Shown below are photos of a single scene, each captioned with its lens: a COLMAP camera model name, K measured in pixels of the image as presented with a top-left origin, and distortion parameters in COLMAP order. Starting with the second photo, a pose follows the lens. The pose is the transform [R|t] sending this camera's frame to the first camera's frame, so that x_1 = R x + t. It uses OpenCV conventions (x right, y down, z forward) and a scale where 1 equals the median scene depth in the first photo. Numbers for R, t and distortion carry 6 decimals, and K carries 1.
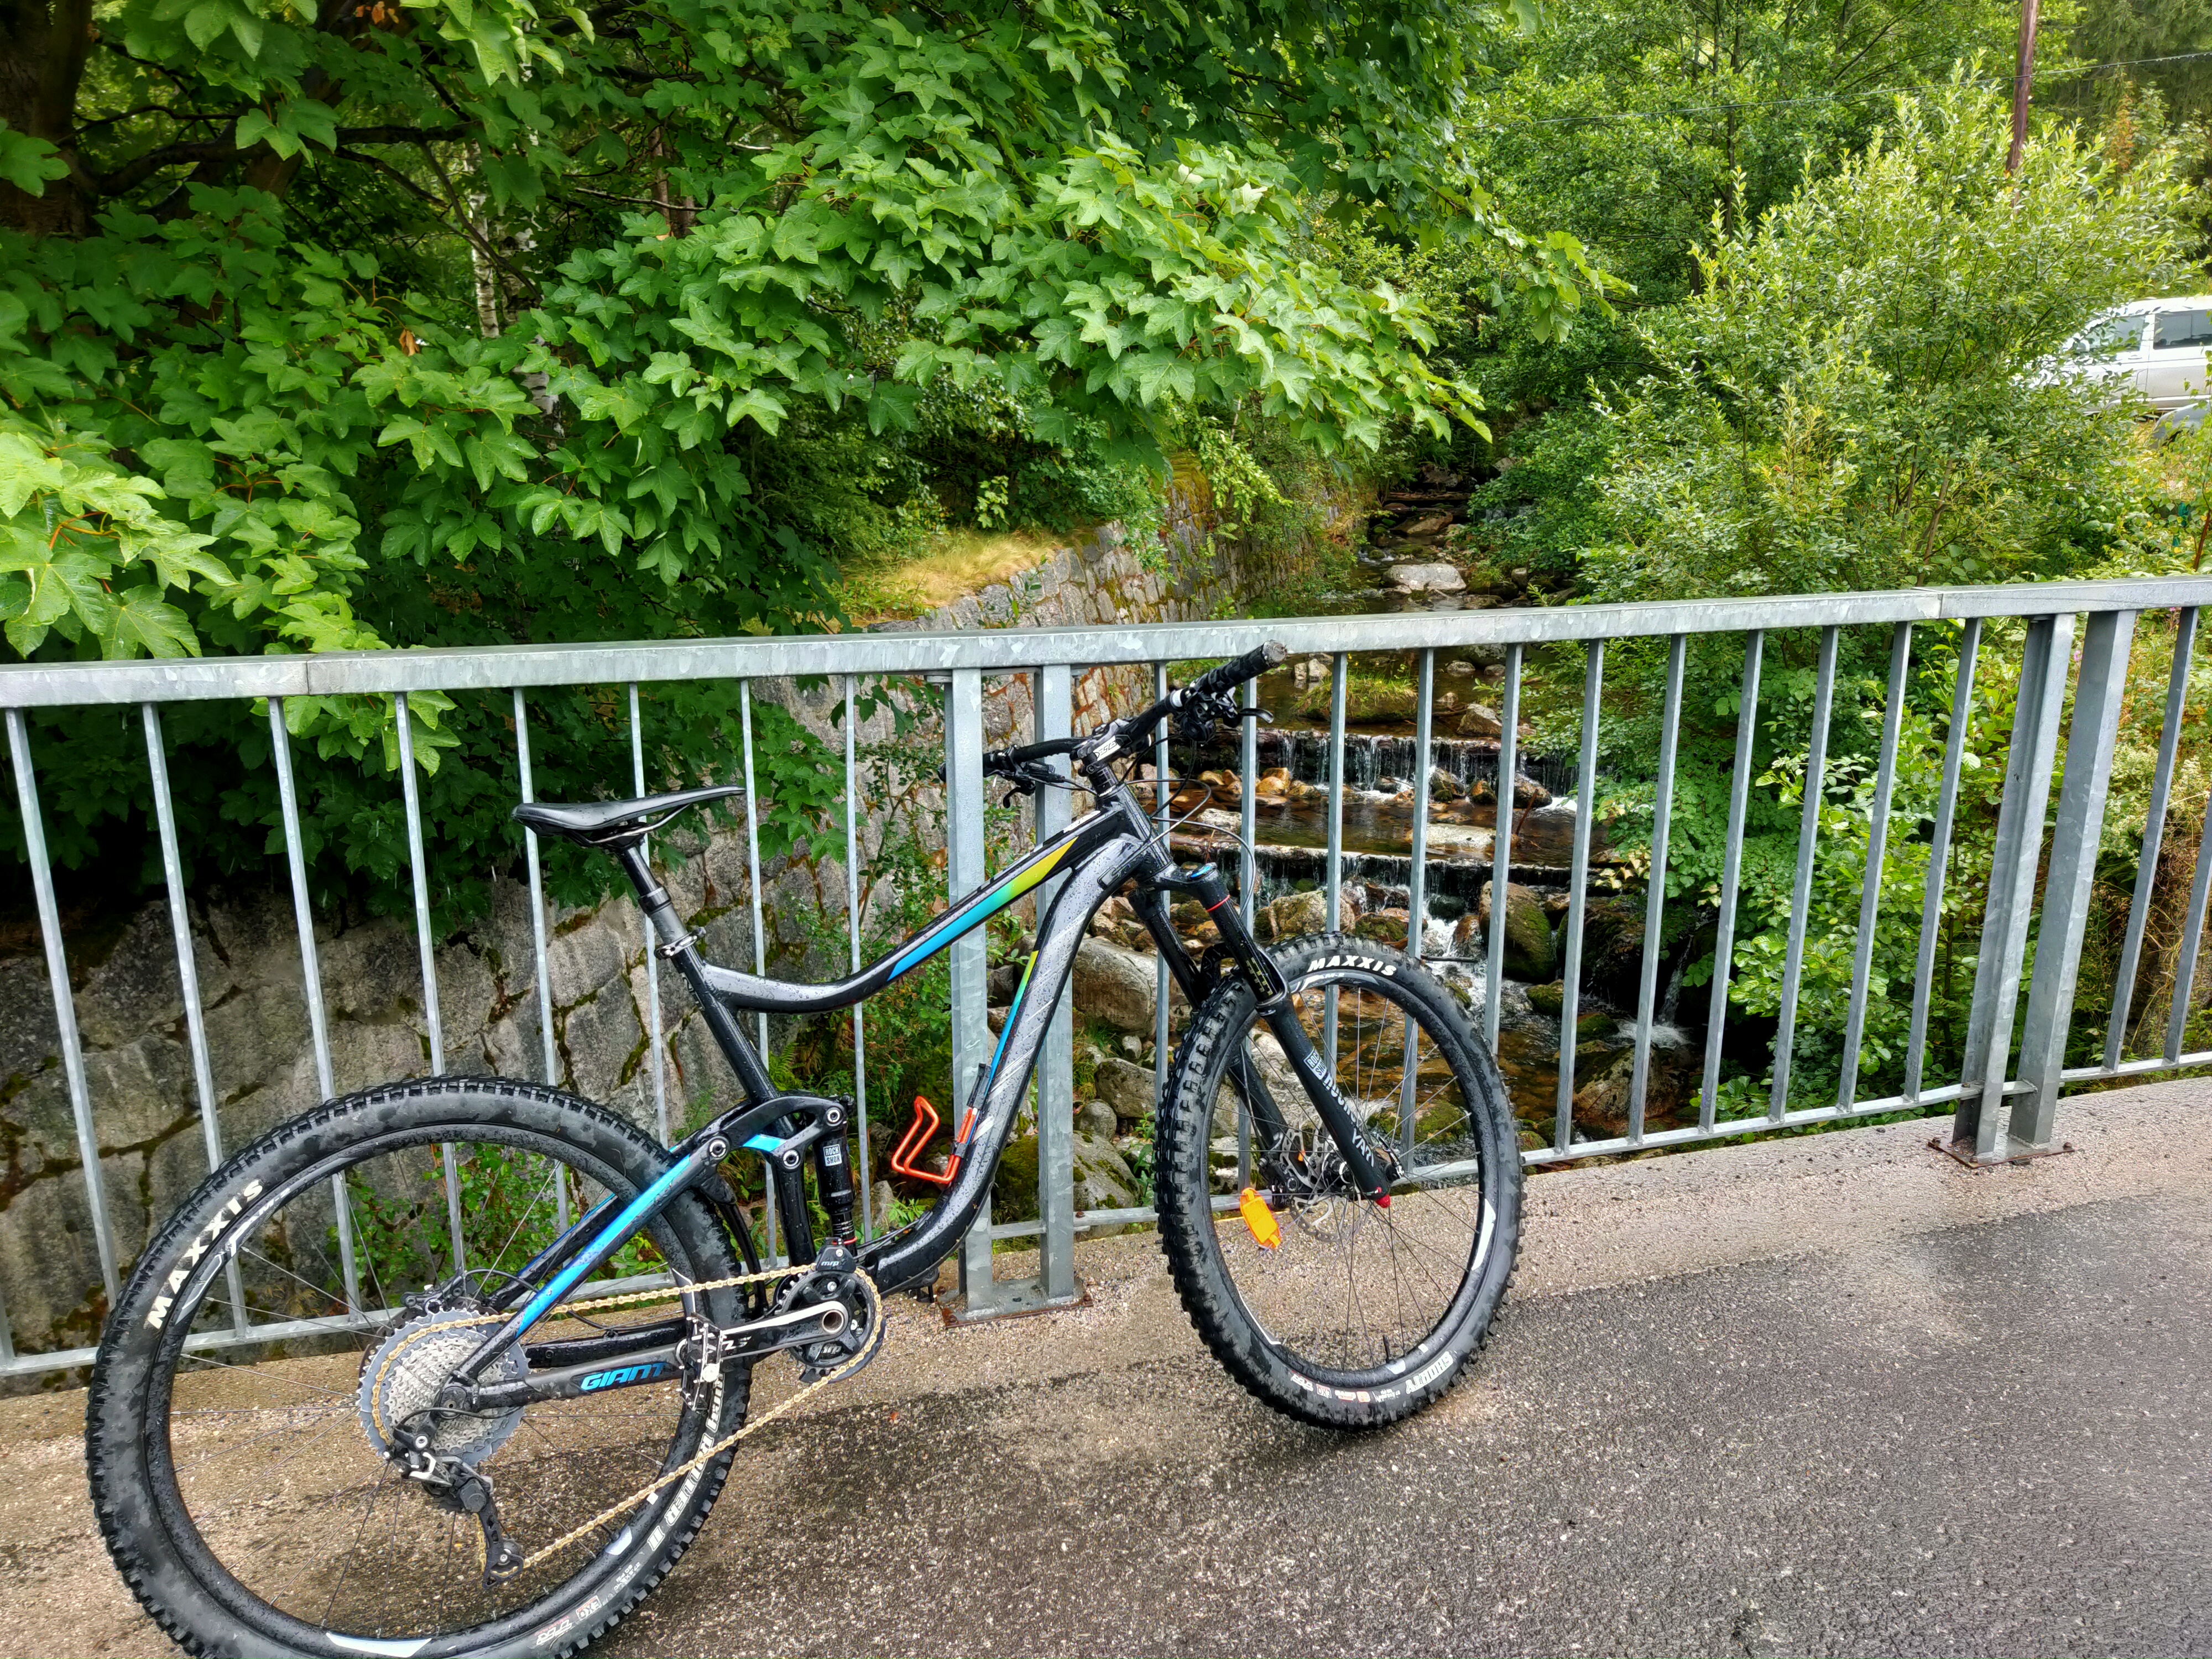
lens RADIAL K [[1674.6, 0, 1099.0], [0, 1674.6, 820.0], [0, 0, 1]] dist [0.097067, -0.196899]
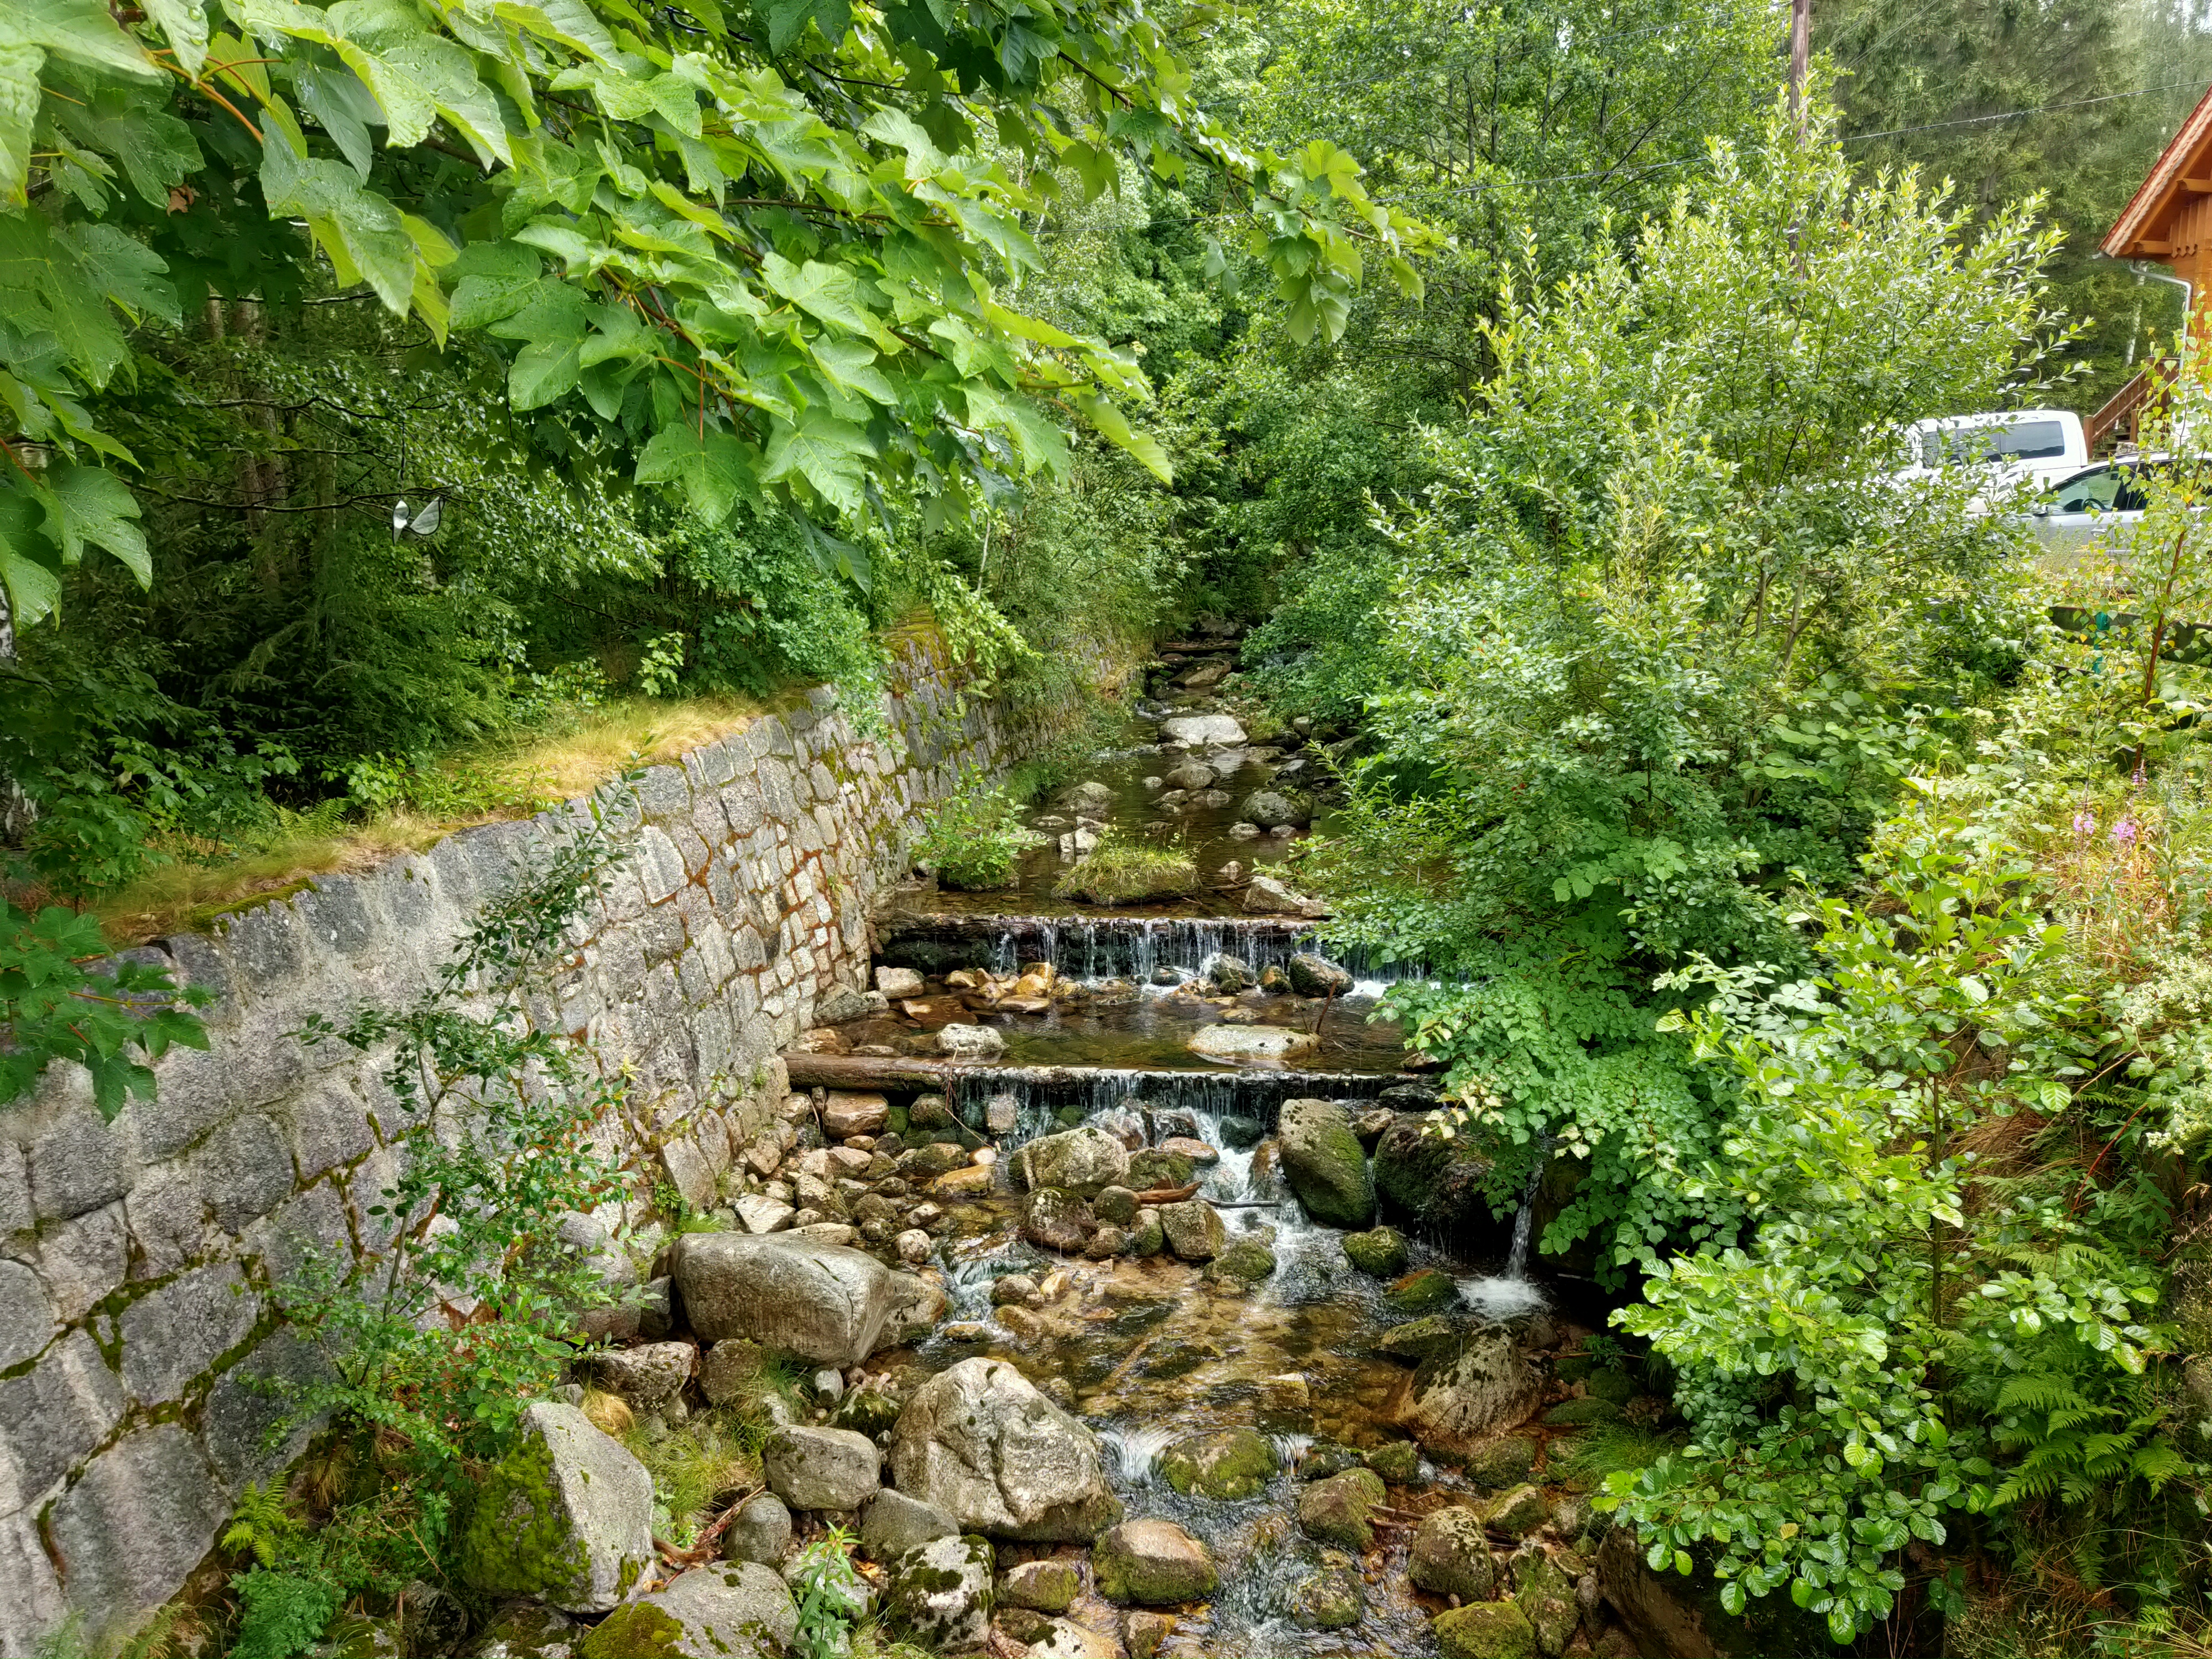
lens RADIAL K [[1668.3, 0, 1104.9], [0, 1668.3, 845.4], [0, 0, 1]] dist [0.093006, -0.211933]
pose [[0.991550, -0.048192, 0.120445, 0.050156], [0.057299, 0.995661, -0.073327, -0.032035], [-0.116389, 0.079608, 0.990008, 0.190509]]
